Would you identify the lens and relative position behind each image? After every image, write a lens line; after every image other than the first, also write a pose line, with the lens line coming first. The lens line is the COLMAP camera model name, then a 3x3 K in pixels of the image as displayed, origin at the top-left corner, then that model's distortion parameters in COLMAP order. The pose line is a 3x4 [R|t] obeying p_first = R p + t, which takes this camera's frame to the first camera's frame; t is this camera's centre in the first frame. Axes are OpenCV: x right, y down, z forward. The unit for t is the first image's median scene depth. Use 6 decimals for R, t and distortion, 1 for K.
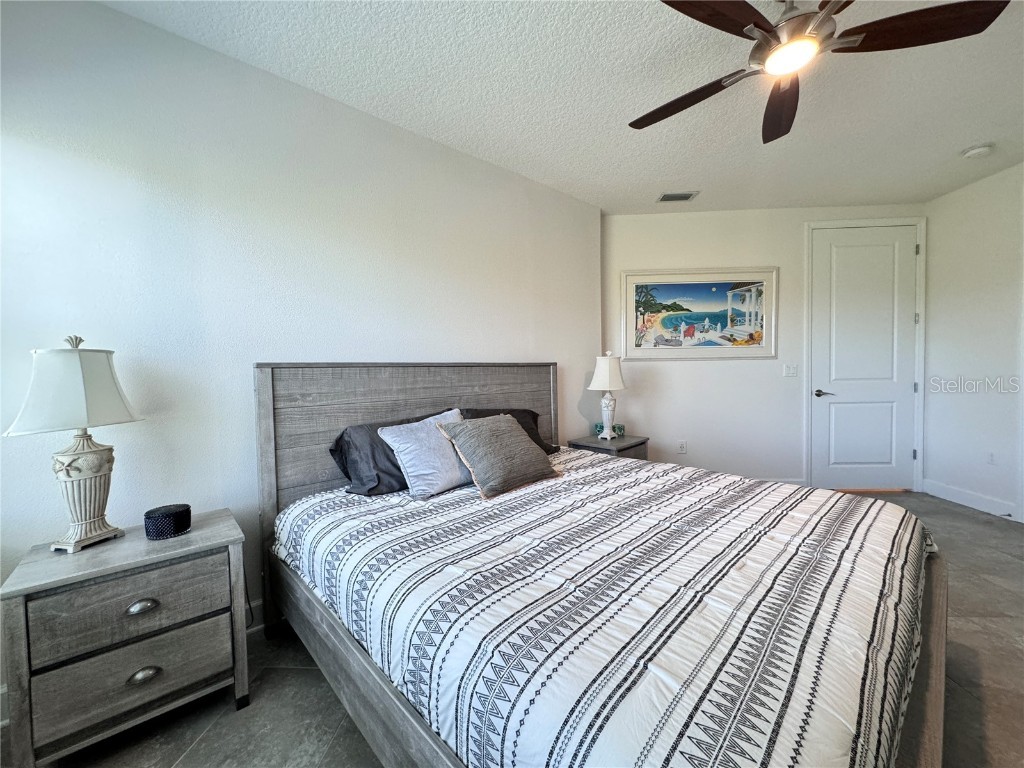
lens RADIAL K [[408.3, 0, 512.0], [0, 408.3, 384.7], [0, 0, 1]] dist [-0.003189, 0.000570]
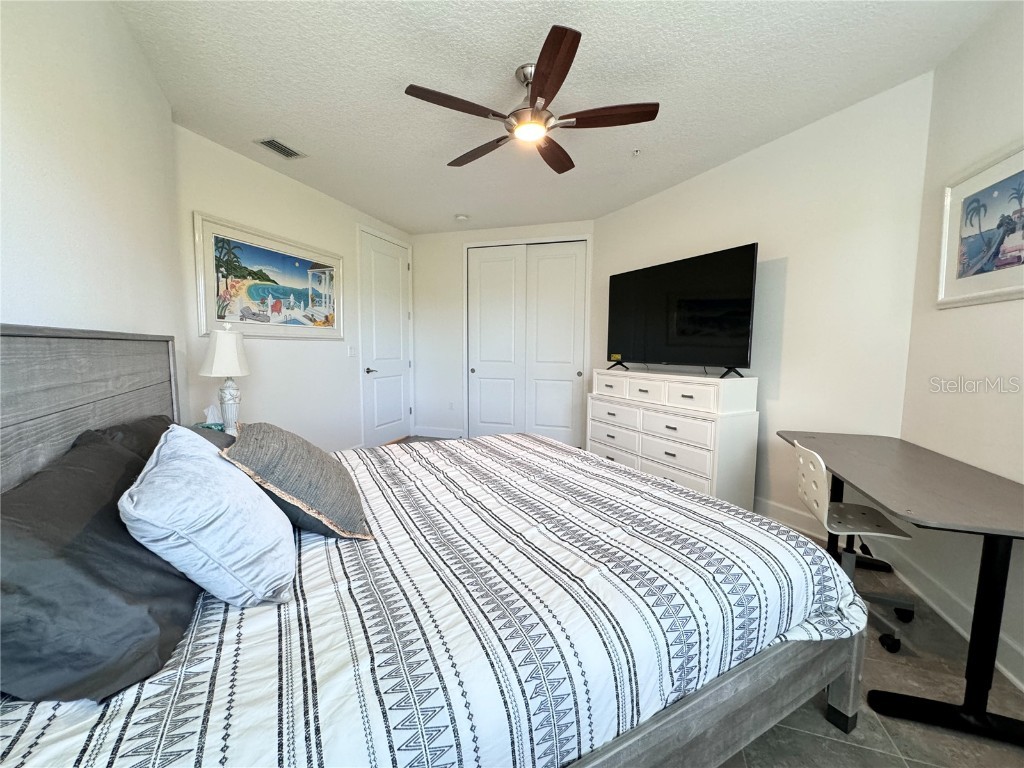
lens RADIAL K [[411.7, 0, 507.0], [0, 411.7, 379.6], [0, 0, 1]] dist [0.016864, 0.000105]
pose [[0.269596, -0.057598, 0.961250, -0.308956], [0.021964, 0.998318, 0.053659, -0.008987], [-0.962723, 0.006647, 0.270407, 0.277593]]
